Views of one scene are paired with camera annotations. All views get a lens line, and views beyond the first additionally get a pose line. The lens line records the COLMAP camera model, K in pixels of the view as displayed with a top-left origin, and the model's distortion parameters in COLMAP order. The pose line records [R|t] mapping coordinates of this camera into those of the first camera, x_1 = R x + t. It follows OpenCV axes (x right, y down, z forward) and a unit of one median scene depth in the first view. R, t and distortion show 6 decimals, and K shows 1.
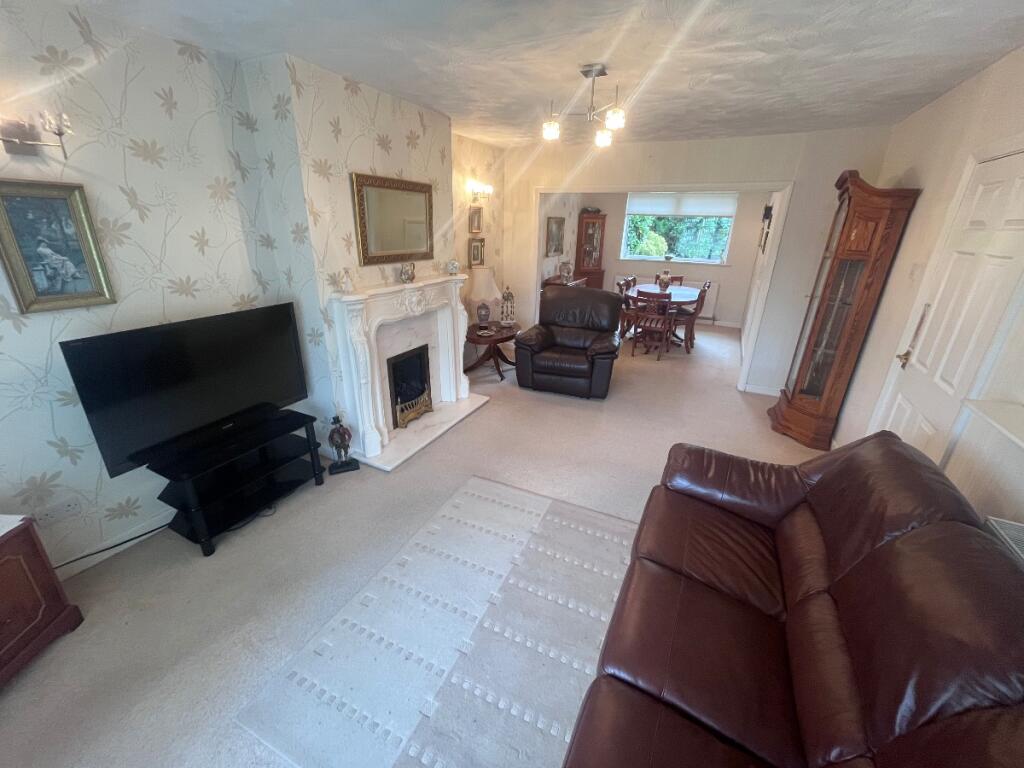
lens RADIAL K [[412.8, 0, 510.2], [0, 412.8, 382.0], [0, 0, 1]] dist [-0.003533, 0.000147]
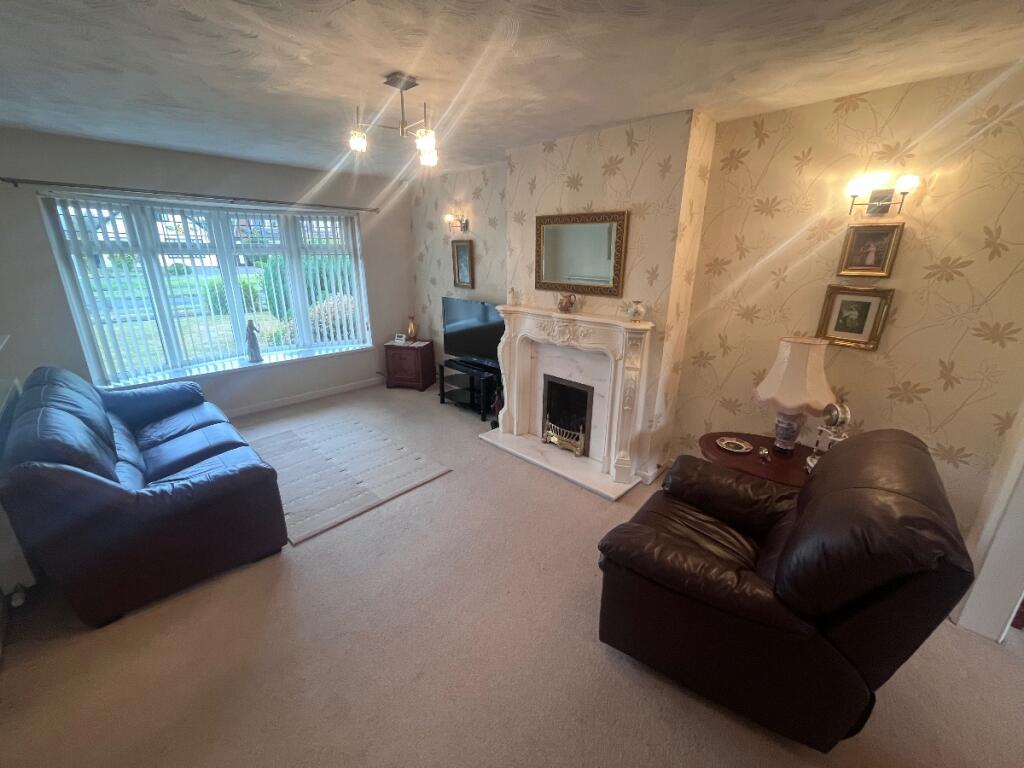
lens RADIAL K [[412.8, 0, 510.2], [0, 412.8, 382.0], [0, 0, 1]] dist [-0.003533, 0.000147]
pose [[-0.312171, 0.260790, -0.913530, 1.002710], [-0.357076, 0.858869, 0.367206, -0.546858], [0.880367, 0.440831, -0.174992, 1.482589]]
